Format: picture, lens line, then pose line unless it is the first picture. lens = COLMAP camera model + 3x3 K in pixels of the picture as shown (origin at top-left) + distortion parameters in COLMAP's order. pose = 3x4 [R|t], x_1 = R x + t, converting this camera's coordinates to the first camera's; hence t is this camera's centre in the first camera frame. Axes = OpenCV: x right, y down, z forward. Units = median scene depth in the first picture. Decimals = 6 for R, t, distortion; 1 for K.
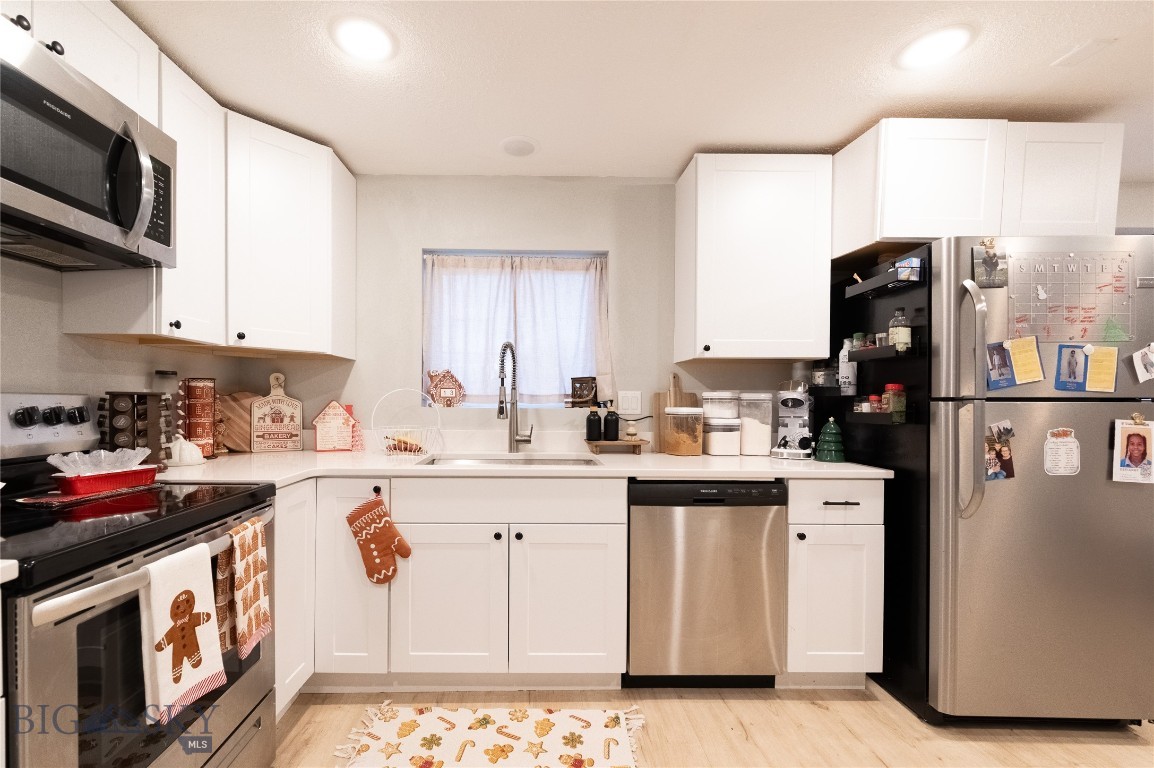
lens RADIAL K [[472.1, 0, 543.6], [0, 472.1, 401.3], [0, 0, 1]] dist [-0.002960, 0.001548]
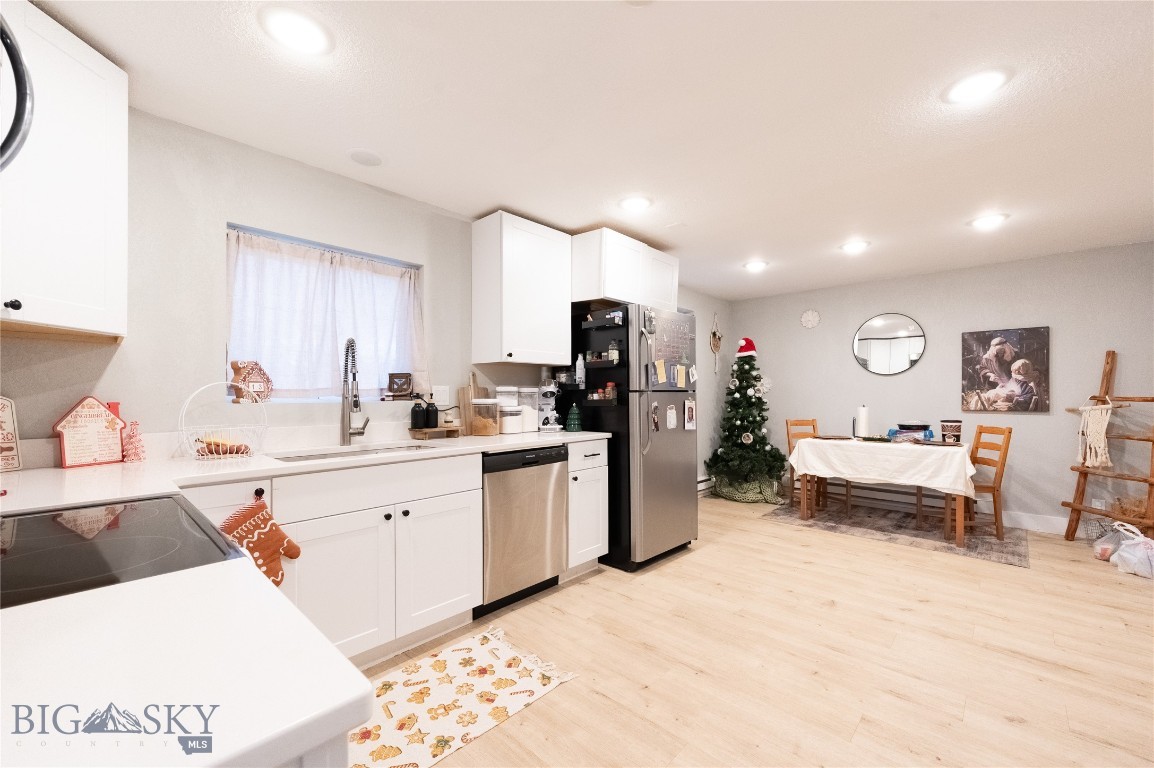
lens RADIAL K [[472.1, 0, 566.3], [0, 472.1, 387.8], [0, 0, 1]] dist [-0.002960, 0.001548]
pose [[0.689750, 0.001853, 0.724045, -0.580453], [0.010599, 0.999864, -0.012656, 0.001929], [-0.723970, 0.016404, 0.689637, -0.065463]]
